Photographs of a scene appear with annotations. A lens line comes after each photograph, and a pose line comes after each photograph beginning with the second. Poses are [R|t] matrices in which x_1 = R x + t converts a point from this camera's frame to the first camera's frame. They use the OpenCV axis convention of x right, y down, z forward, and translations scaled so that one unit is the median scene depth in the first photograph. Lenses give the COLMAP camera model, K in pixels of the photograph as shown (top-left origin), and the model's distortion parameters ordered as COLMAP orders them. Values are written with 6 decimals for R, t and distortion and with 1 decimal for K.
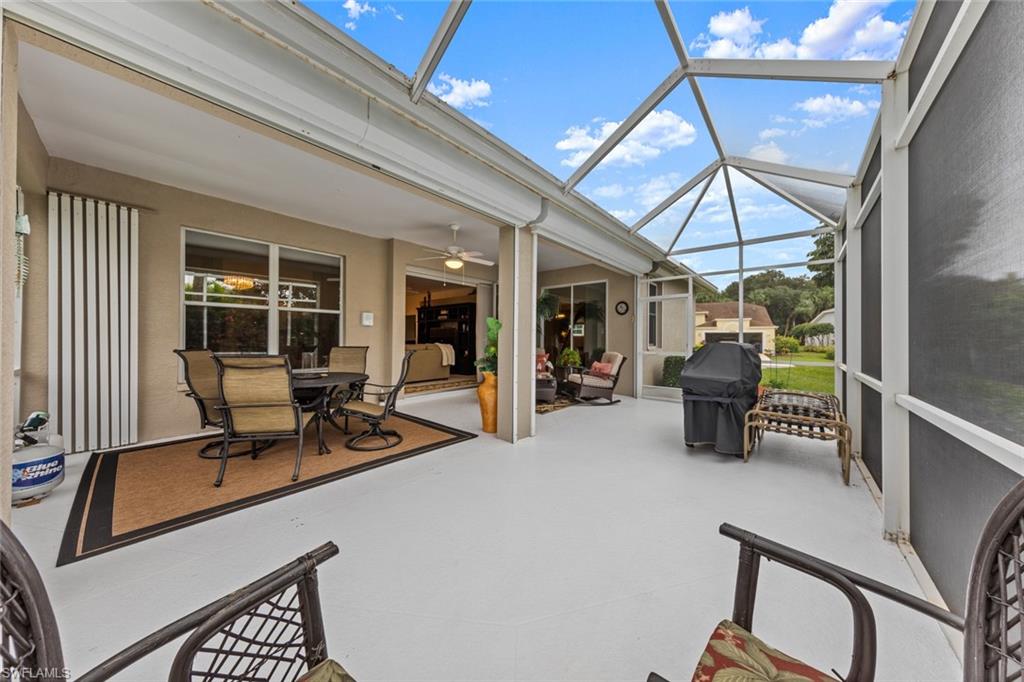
lens RADIAL K [[327.4, 0, 507.8], [0, 327.4, 342.0], [0, 0, 1]] dist [0.002794, 0.000122]
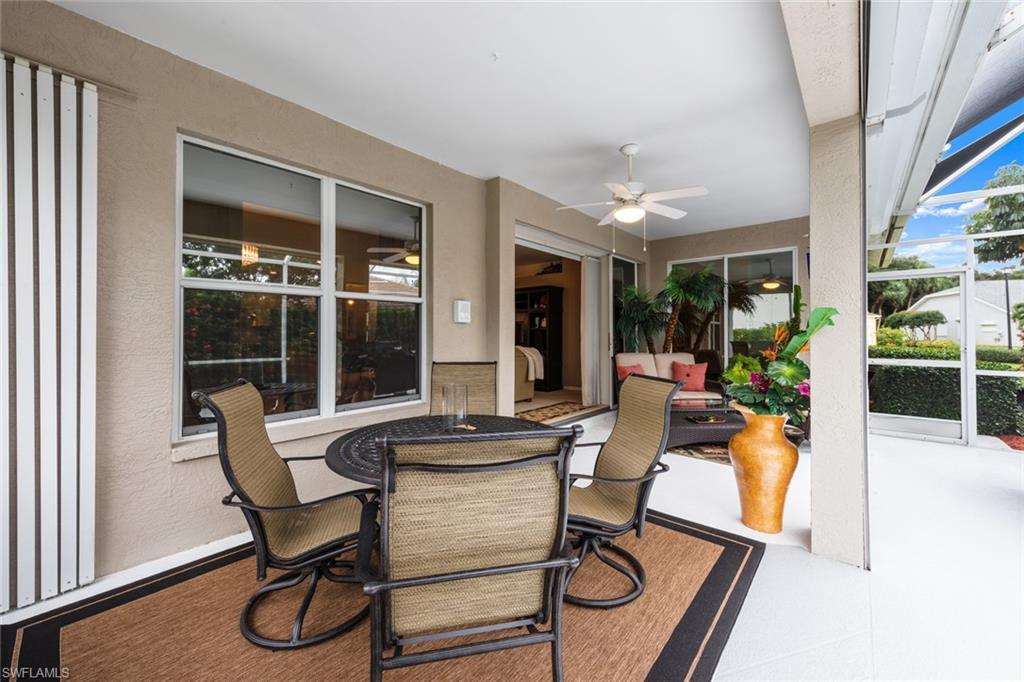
lens RADIAL K [[409.7, 0, 515.6], [0, 409.7, 333.9], [0, 0, 1]] dist [0.003422, 0.000052]
pose [[0.999907, -0.006549, -0.011950, -0.348530], [0.006456, 0.999949, -0.007813, -0.025540], [0.012001, 0.007735, 0.999898, 0.280975]]
